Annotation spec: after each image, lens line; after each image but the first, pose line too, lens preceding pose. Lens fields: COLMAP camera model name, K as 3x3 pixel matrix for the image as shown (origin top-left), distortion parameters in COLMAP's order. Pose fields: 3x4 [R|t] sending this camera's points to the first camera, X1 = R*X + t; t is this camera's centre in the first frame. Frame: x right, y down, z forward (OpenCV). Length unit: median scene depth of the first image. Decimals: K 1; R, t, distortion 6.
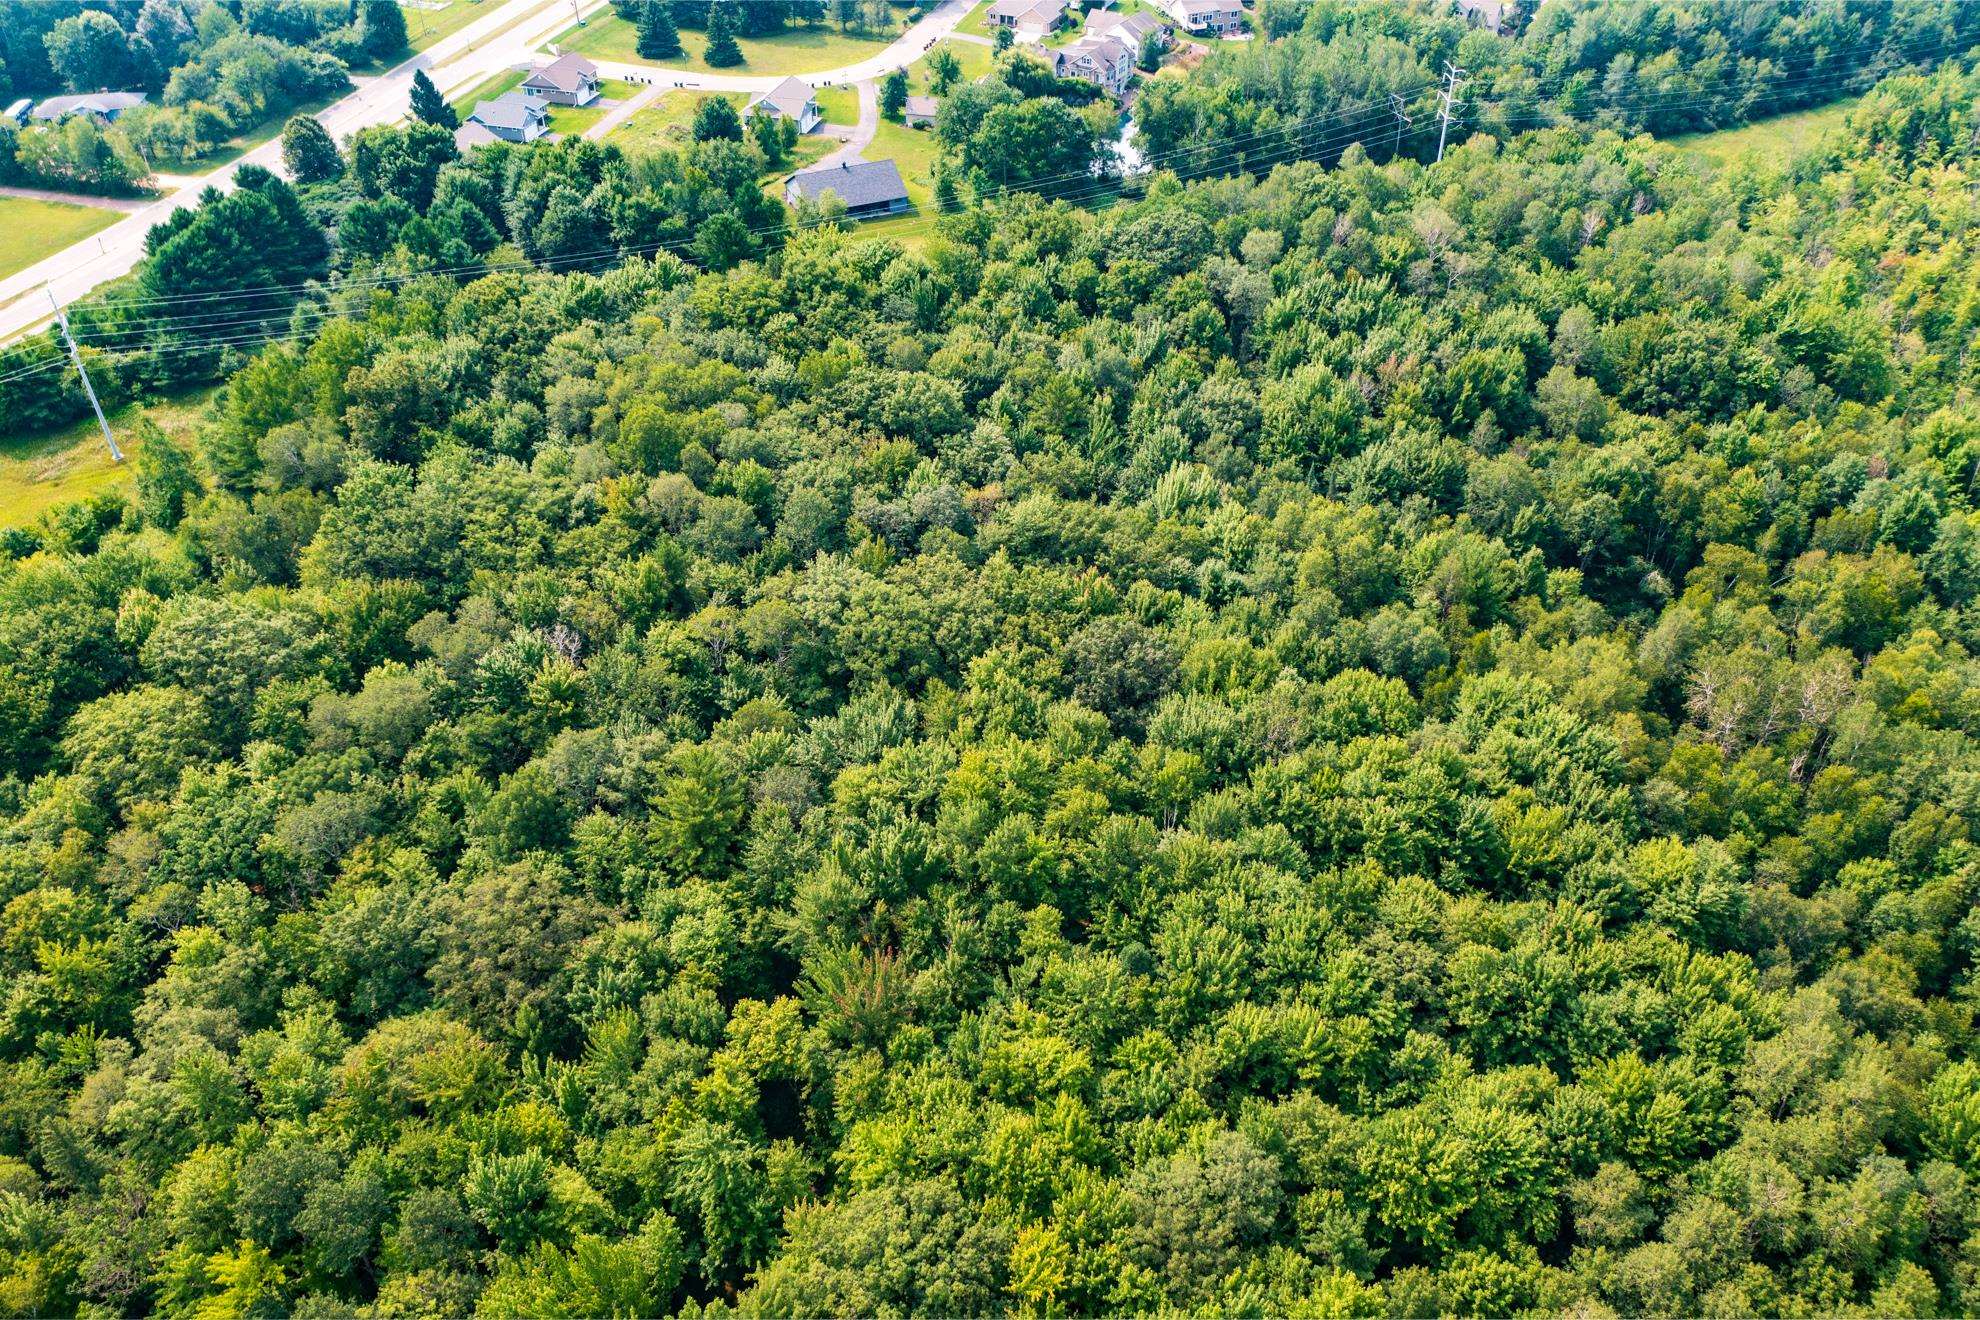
lens RADIAL K [[1571.5, 0, 996.3], [0, 1571.5, 664.7], [0, 0, 1]] dist [-0.013005, -0.002187]
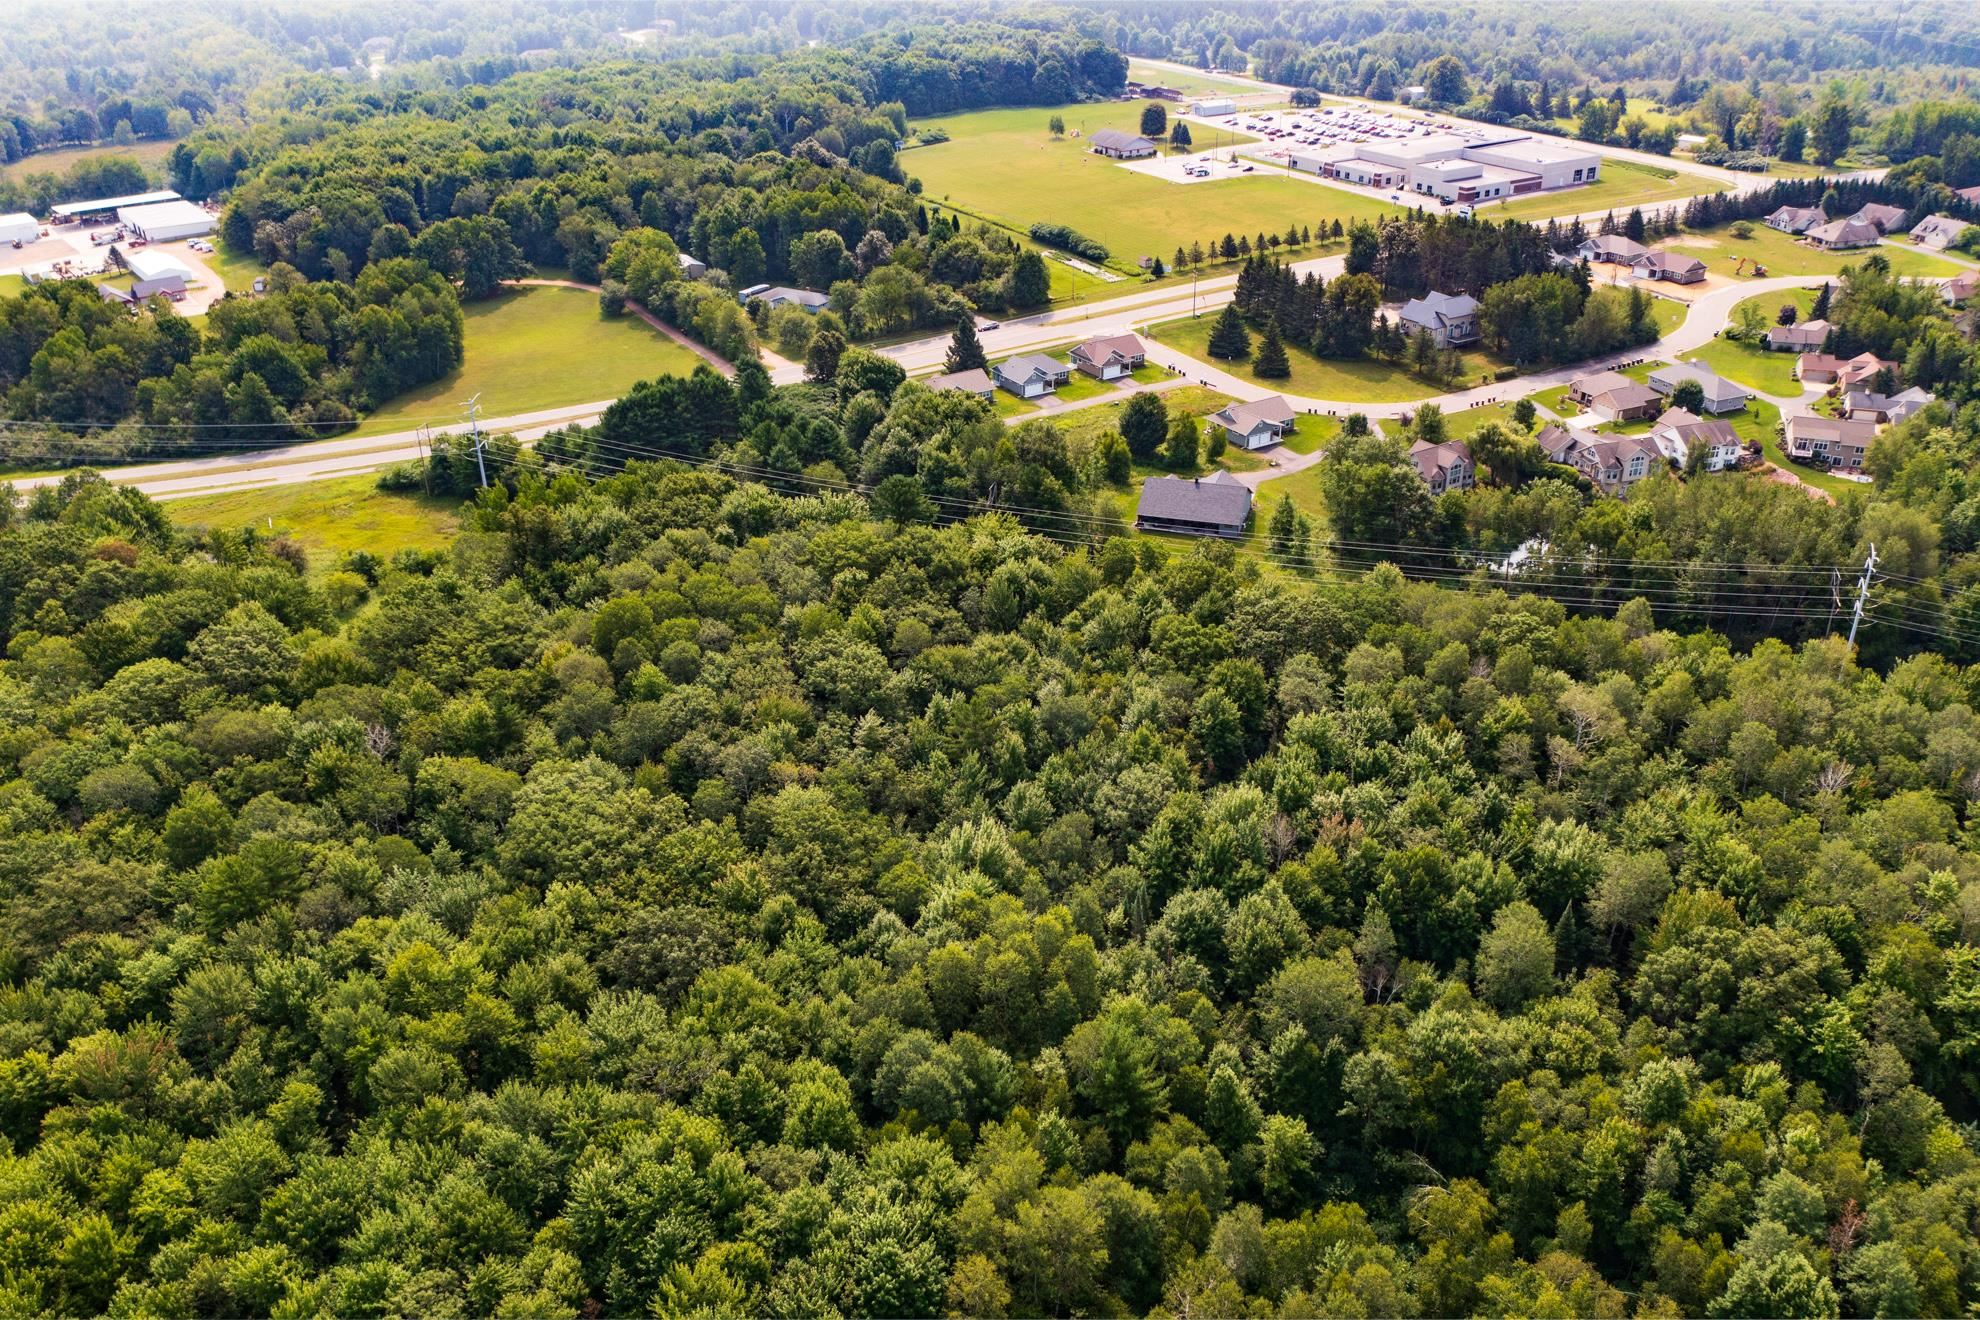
lens RADIAL K [[1563.5, 0, 1000.3], [0, 1563.5, 662.2], [0, 0, 1]] dist [-0.019432, 0.001483]
pose [[0.754941, 0.310618, -0.577565, 0.523424], [-0.404673, 0.913690, -0.037564, -0.150373], [0.516047, 0.262084, 0.815480, 0.177562]]
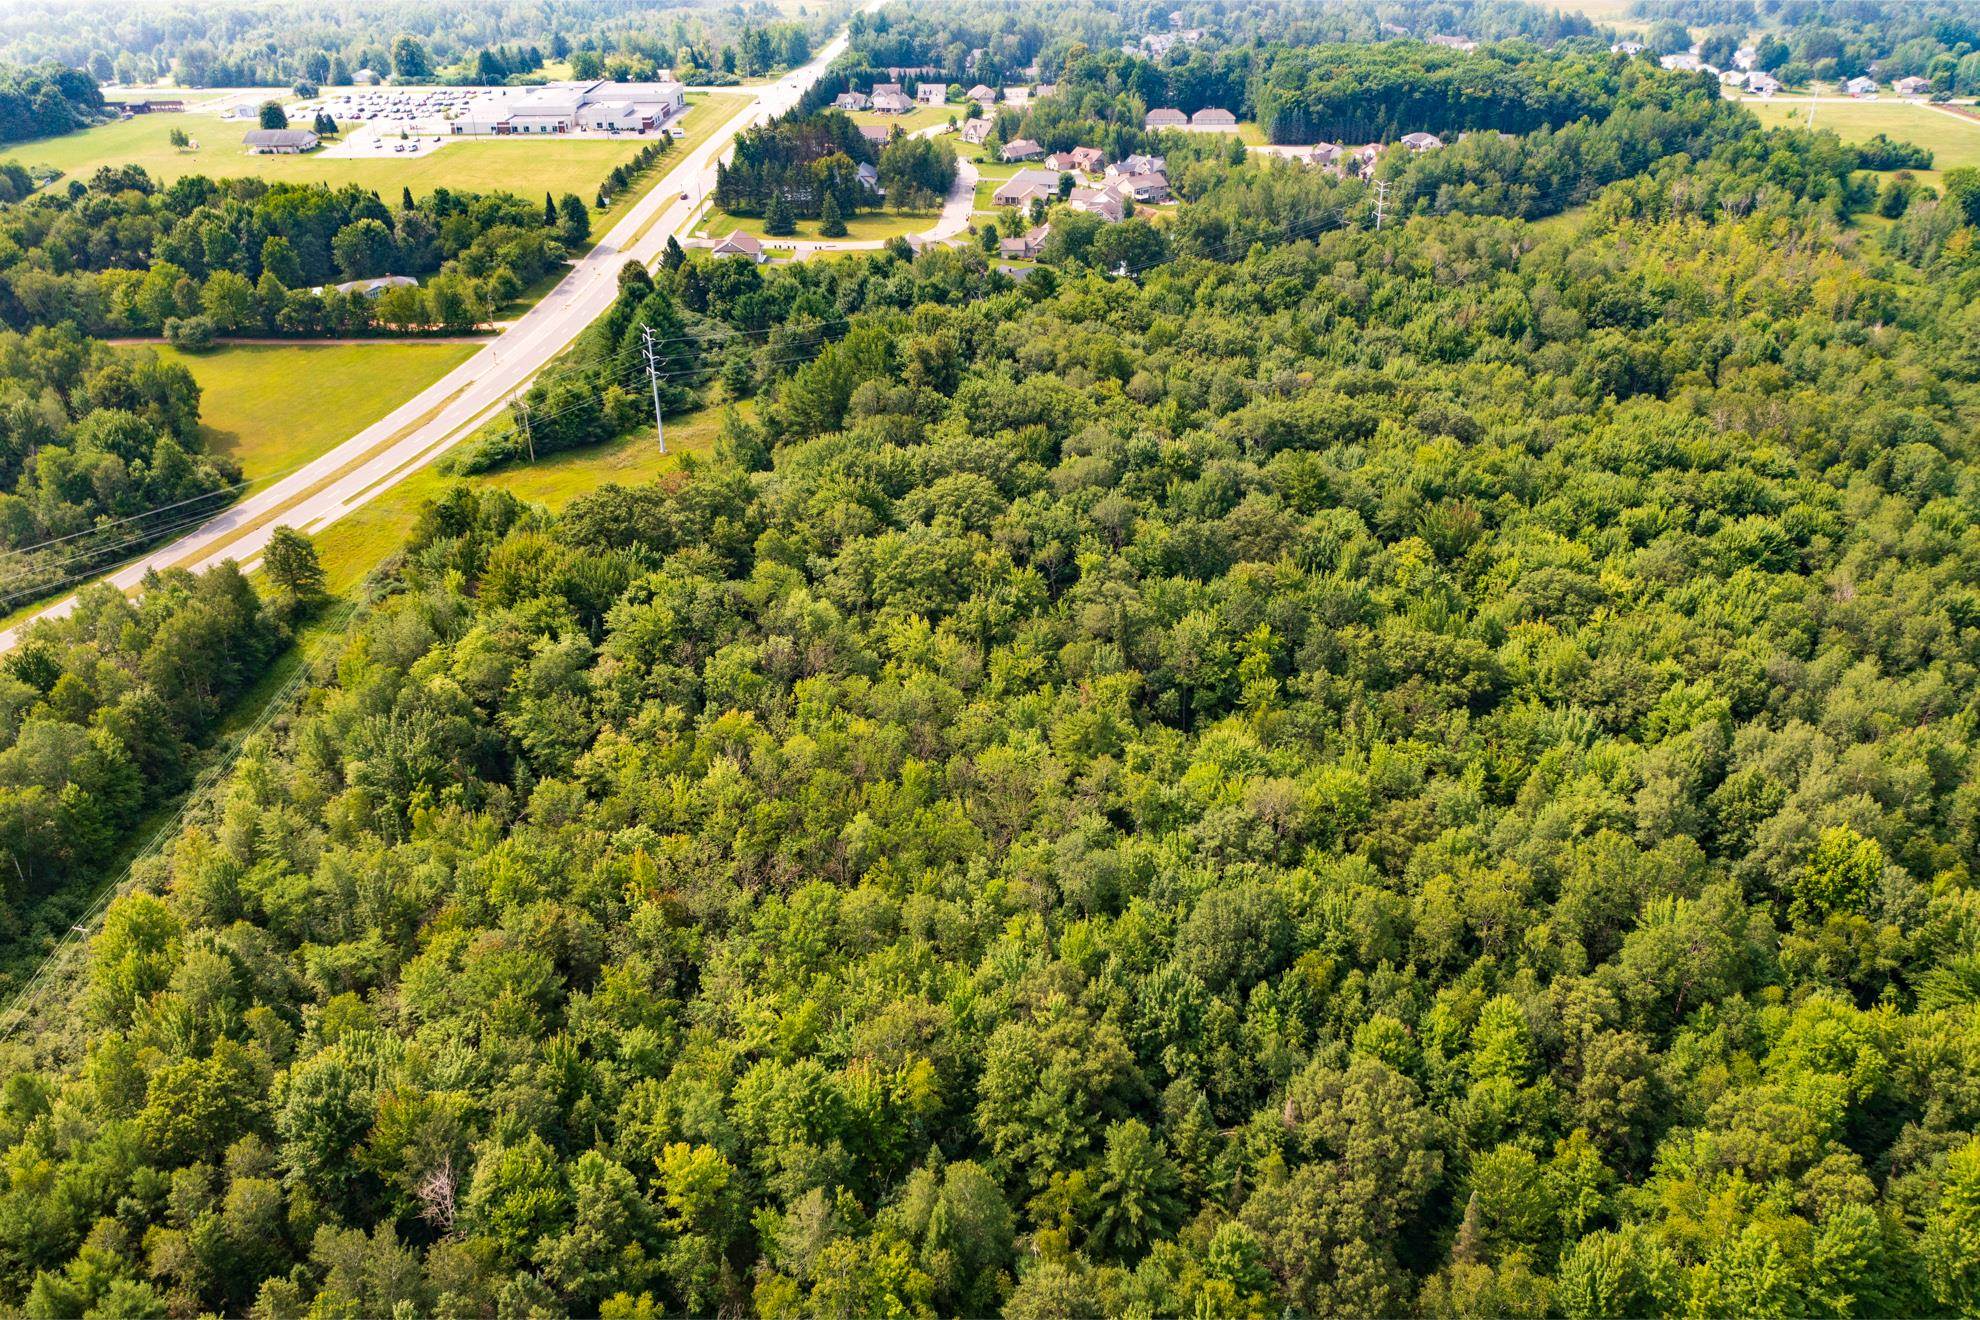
lens RADIAL K [[1586.9, 0, 1027.2], [0, 1586.9, 660.3], [0, 0, 1]] dist [-0.020981, -0.013676]
pose [[0.960529, -0.130151, 0.245855, -0.598803], [0.172576, 0.971964, -0.159699, 0.326780], [-0.218177, 0.195824, 0.956061, -0.399310]]
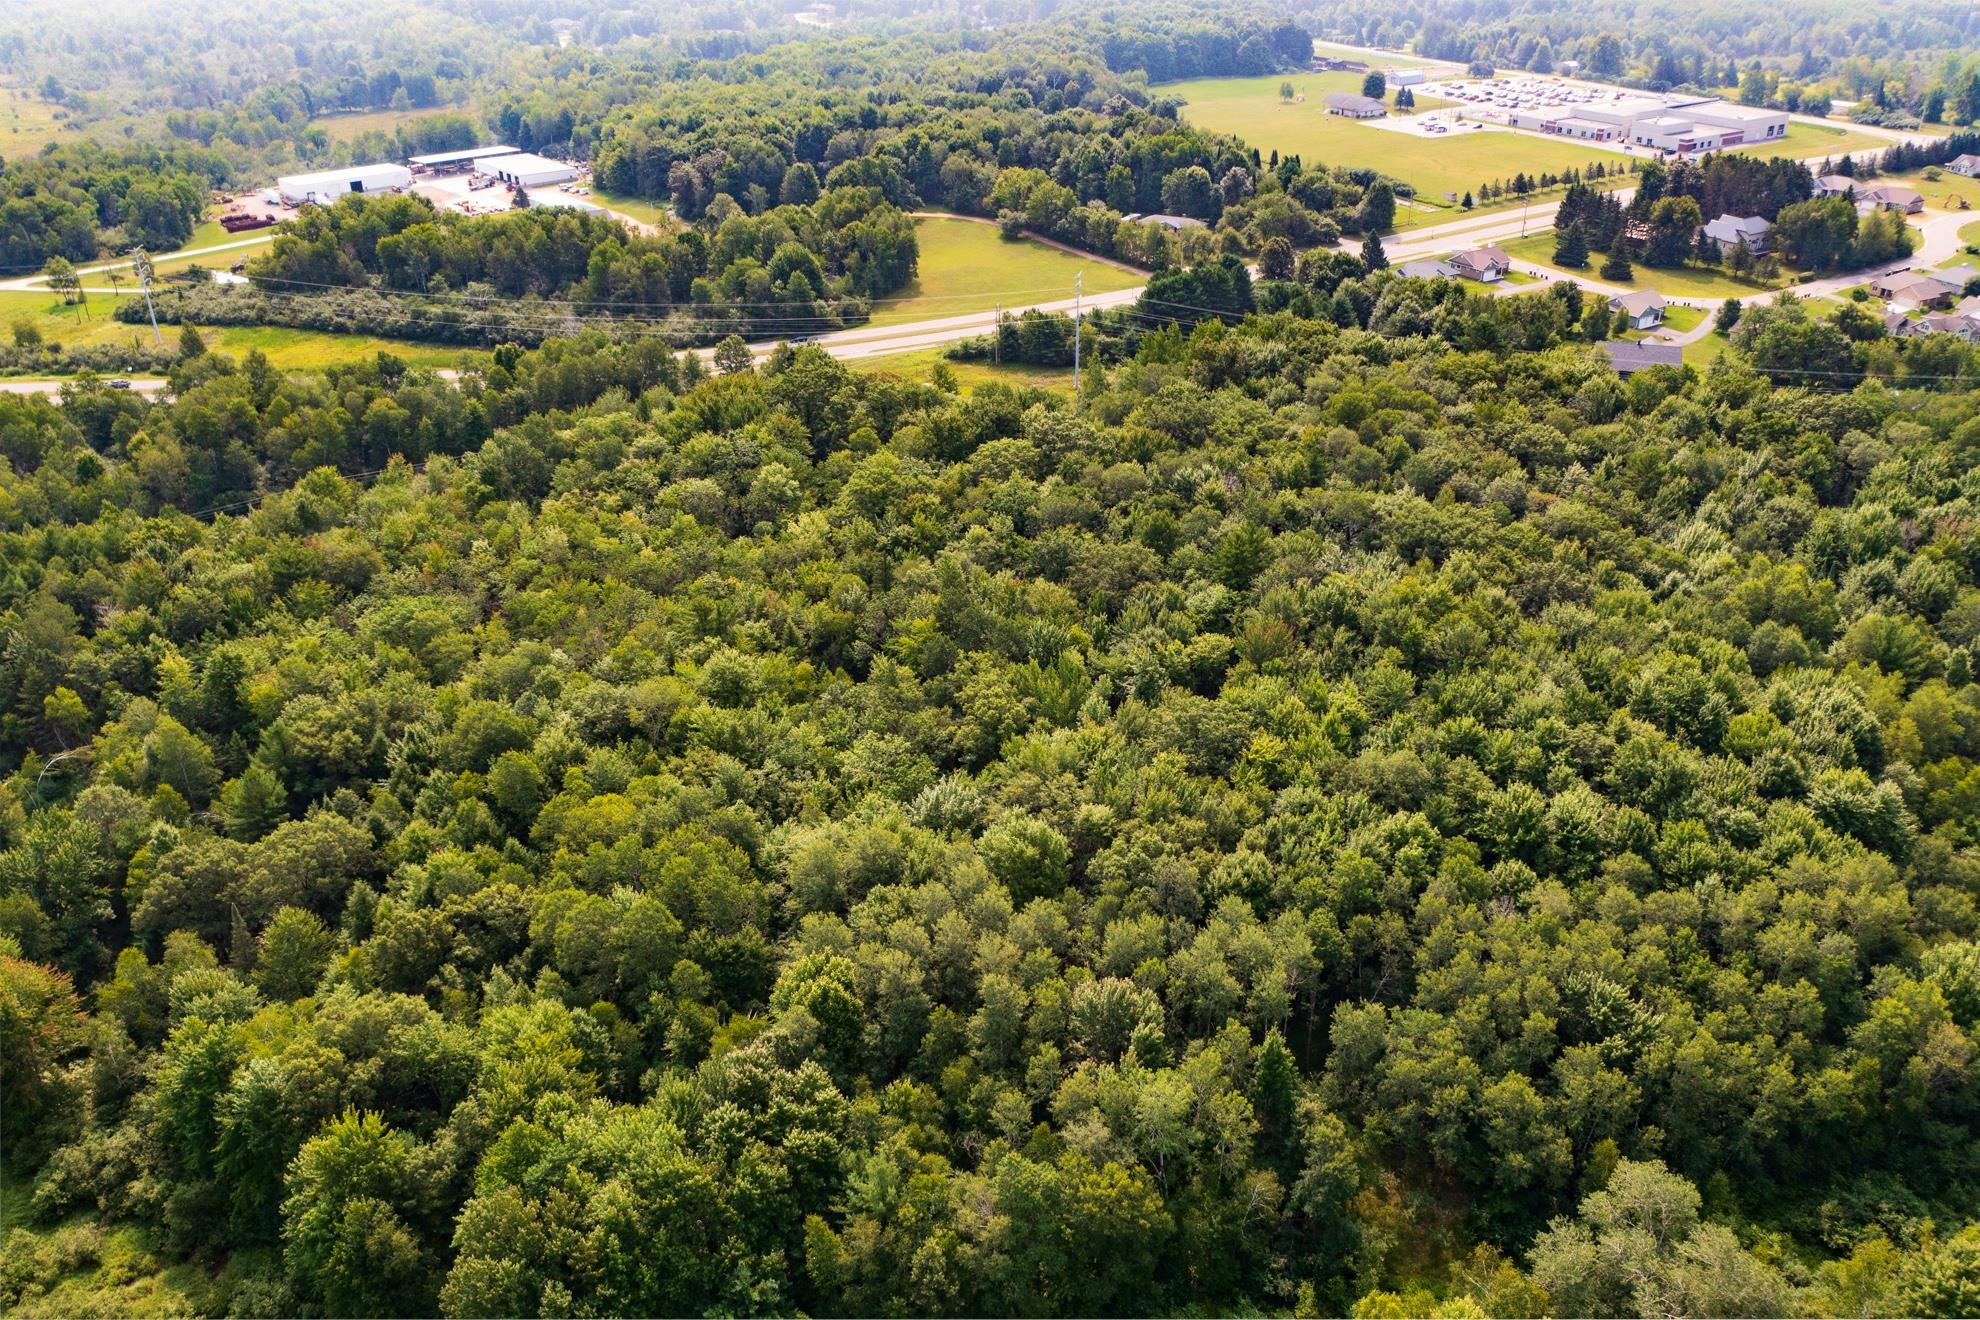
lens RADIAL K [[1571.5, 0, 996.3], [0, 1571.5, 664.7], [0, 0, 1]] dist [-0.013005, -0.002187]
pose [[0.773521, 0.303166, -0.556557, 0.353381], [-0.394999, 0.917359, -0.049282, 0.235570], [0.495622, 0.257960, 0.829346, -0.305532]]
